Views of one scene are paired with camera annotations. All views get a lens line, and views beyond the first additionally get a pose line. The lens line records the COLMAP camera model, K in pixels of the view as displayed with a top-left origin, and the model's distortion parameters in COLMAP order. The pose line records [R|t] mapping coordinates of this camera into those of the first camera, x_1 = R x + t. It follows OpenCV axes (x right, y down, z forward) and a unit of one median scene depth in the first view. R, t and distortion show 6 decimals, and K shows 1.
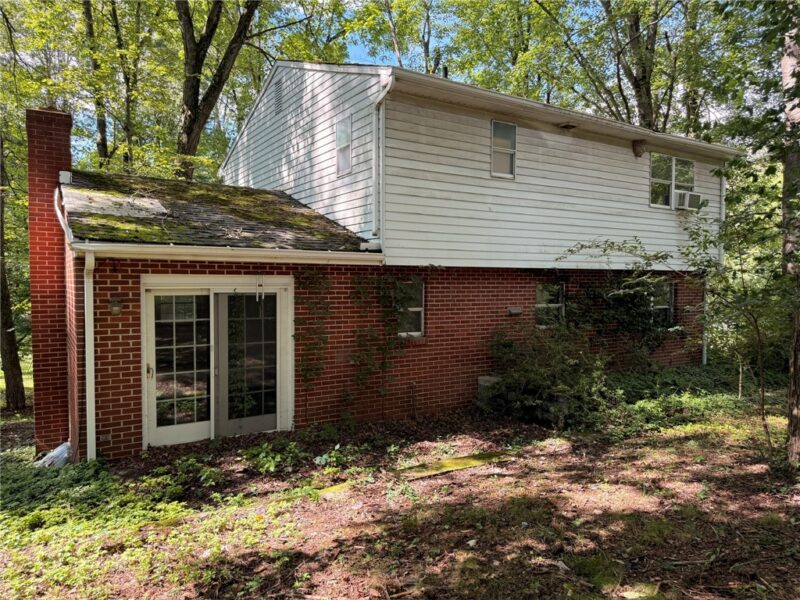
lens RADIAL K [[564.1, 0, 403.9], [0, 564.1, 300.5], [0, 0, 1]] dist [0.042640, -0.042236]
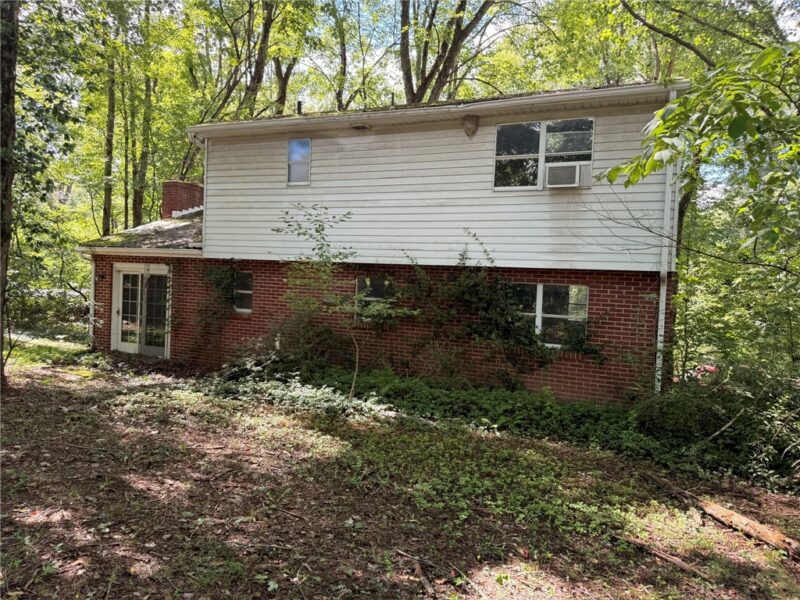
lens RADIAL K [[564.1, 0, 400.5], [0, 564.1, 300.4], [0, 0, 1]] dist [0.042640, -0.042236]
pose [[0.559881, 0.042636, -0.827475, 1.387466], [-0.076529, 0.997067, -0.000406, 0.008140], [0.825031, 0.063553, 0.561502, 0.567483]]
